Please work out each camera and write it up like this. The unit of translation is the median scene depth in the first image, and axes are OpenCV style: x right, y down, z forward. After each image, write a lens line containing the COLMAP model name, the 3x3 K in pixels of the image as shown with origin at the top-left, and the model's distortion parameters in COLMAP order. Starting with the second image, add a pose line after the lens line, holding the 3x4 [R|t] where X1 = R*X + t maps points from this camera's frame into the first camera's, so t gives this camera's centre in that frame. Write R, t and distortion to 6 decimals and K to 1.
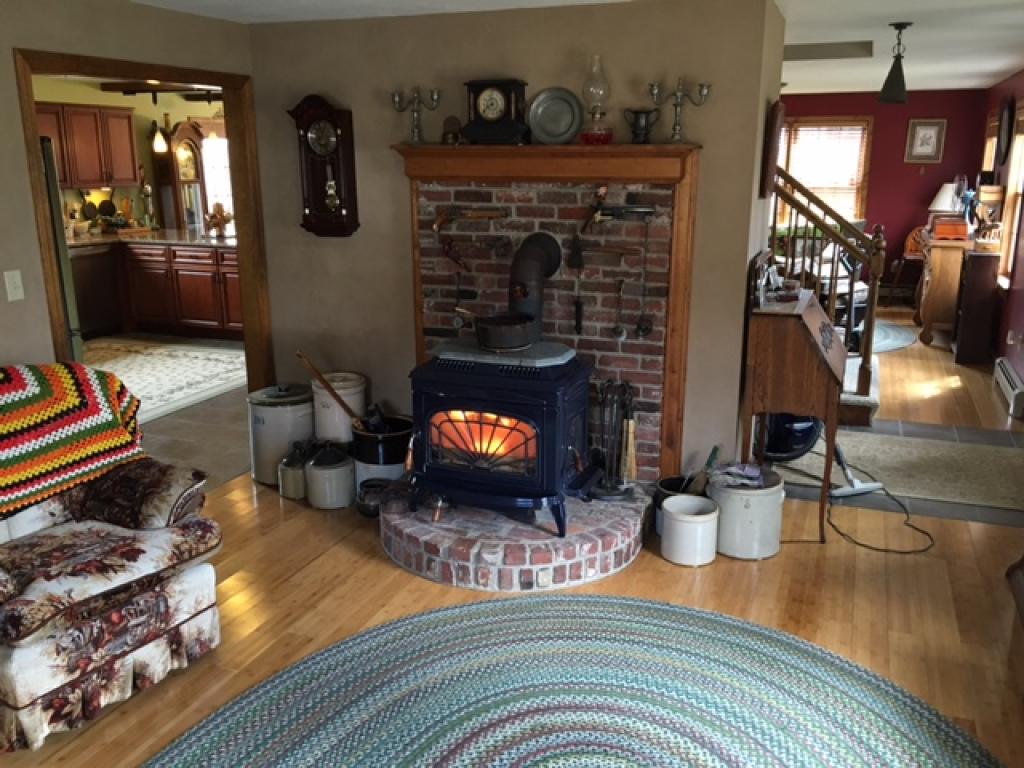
lens RADIAL K [[863.8, 0, 513.7], [0, 863.8, 378.4], [0, 0, 1]] dist [0.081217, -0.110608]
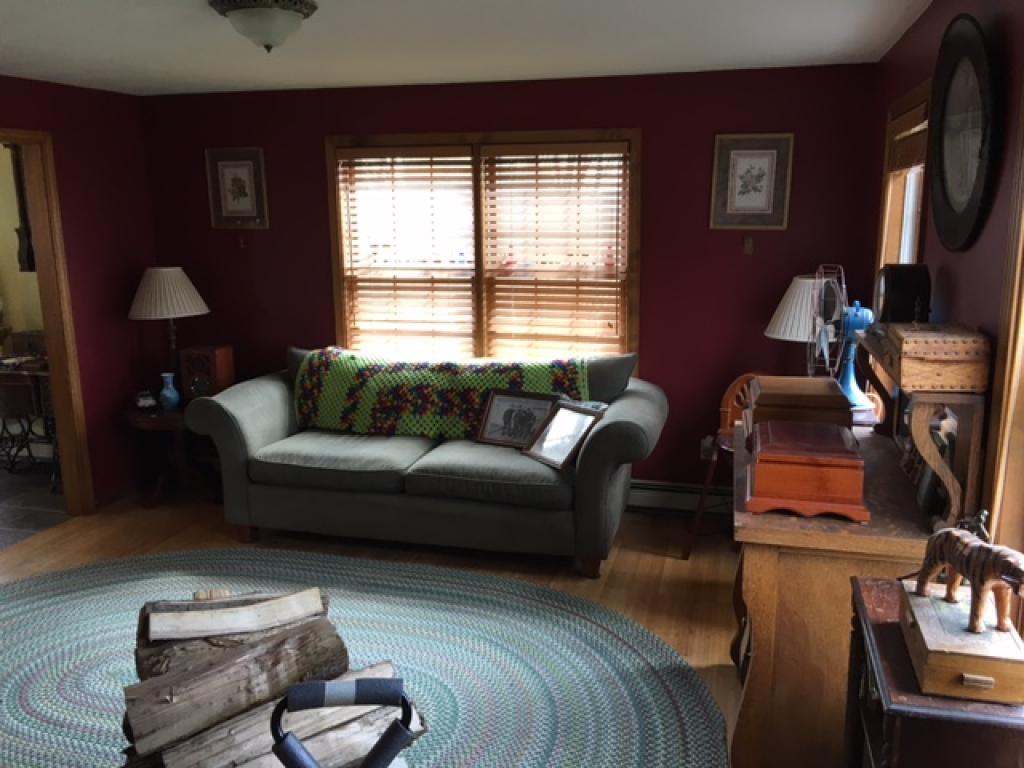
lens RADIAL K [[863.8, 0, 508.7], [0, 863.8, 379.5], [0, 0, 1]] dist [0.081217, -0.110608]
pose [[0.993320, -0.027094, 0.112163, 0.292557], [0.032934, 0.998178, -0.050547, -0.150972], [-0.110589, 0.053903, 0.992403, 0.573461]]
